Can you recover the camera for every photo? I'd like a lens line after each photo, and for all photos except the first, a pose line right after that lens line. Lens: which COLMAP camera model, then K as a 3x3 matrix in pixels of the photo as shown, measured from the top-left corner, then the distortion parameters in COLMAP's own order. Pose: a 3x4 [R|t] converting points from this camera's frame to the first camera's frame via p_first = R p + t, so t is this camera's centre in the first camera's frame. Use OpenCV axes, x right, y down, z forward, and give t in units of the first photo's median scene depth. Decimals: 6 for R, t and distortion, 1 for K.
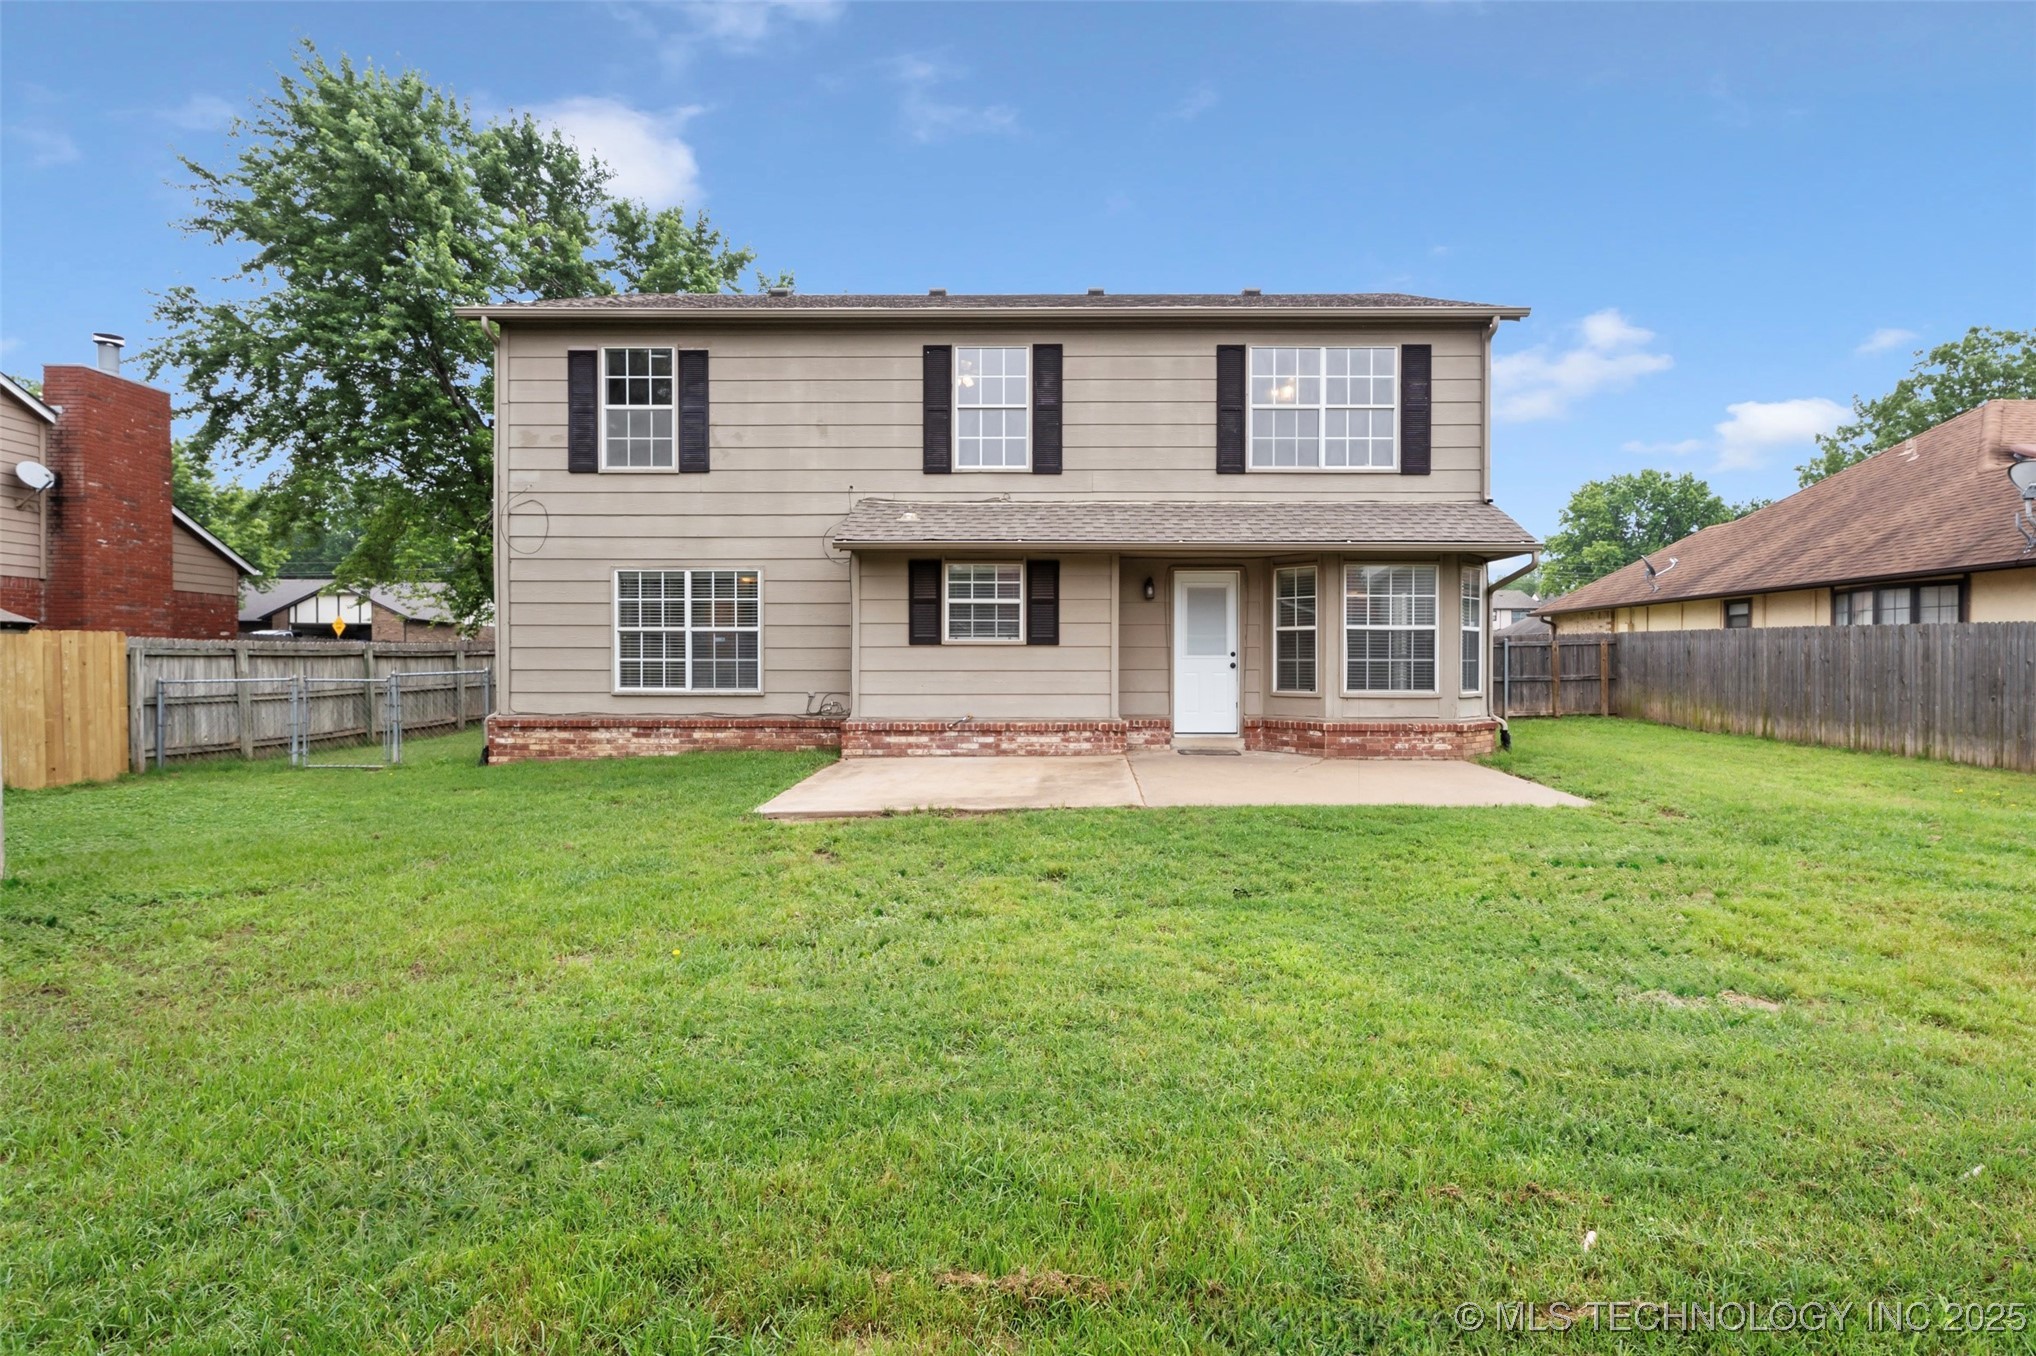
lens RADIAL K [[886.5, 0, 1018.0], [0, 886.5, 678.0], [0, 0, 1]] dist [0.000240, -0.001964]
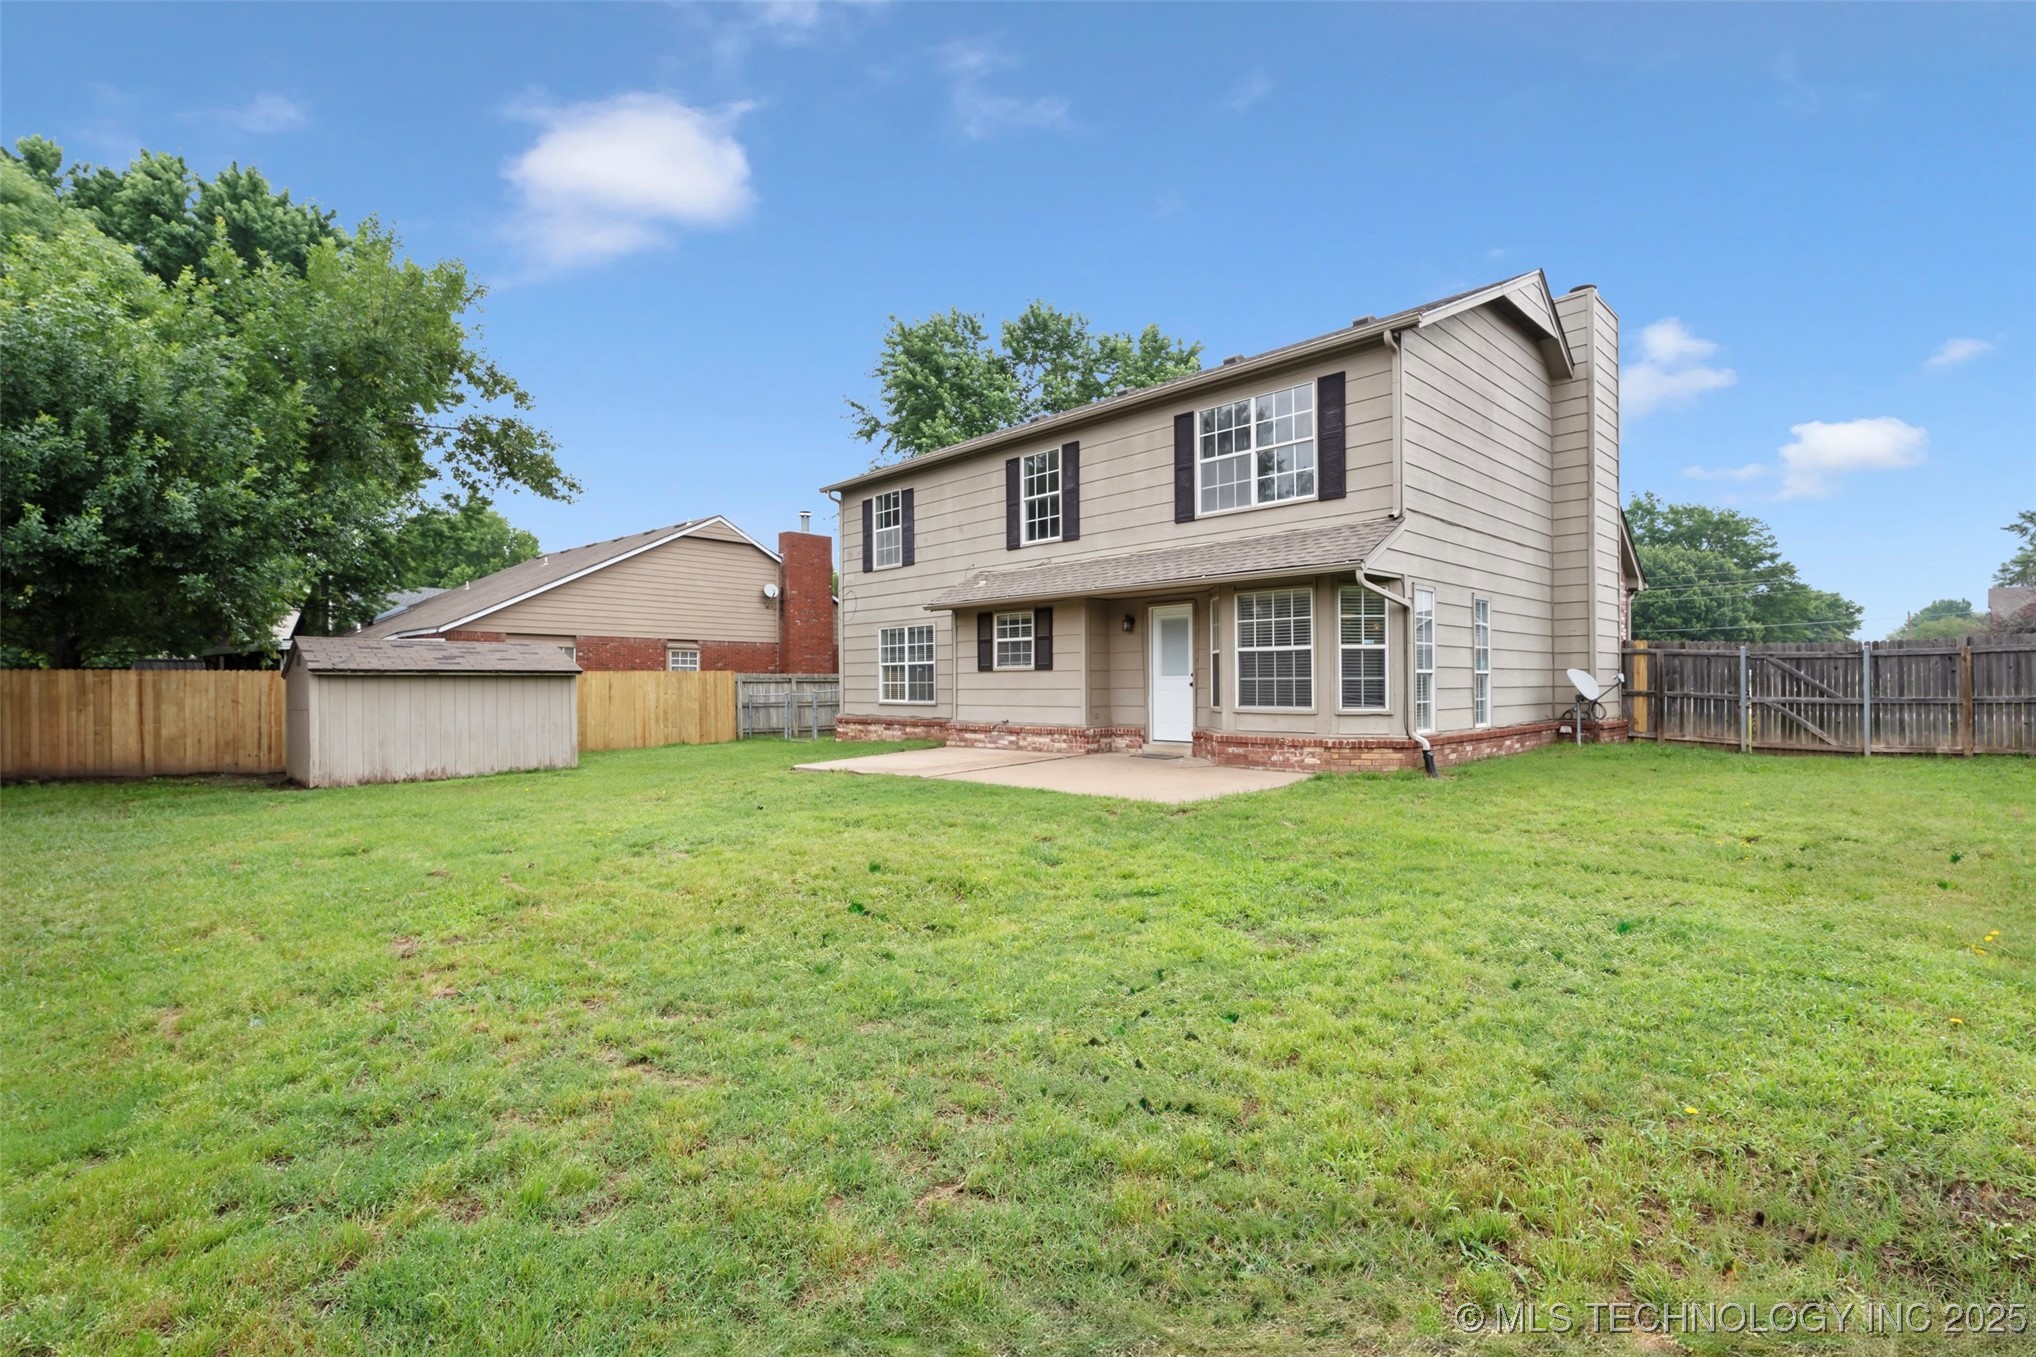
lens RADIAL K [[911.7, 0, 1018.3], [0, 911.7, 690.7], [0, 0, 1]] dist [-0.001645, -0.000040]
pose [[0.698648, 0.000149, -0.715466, 0.953968], [-0.004986, 0.999977, -0.004660, 0.000977], [0.715448, 0.006822, 0.698632, -0.005455]]
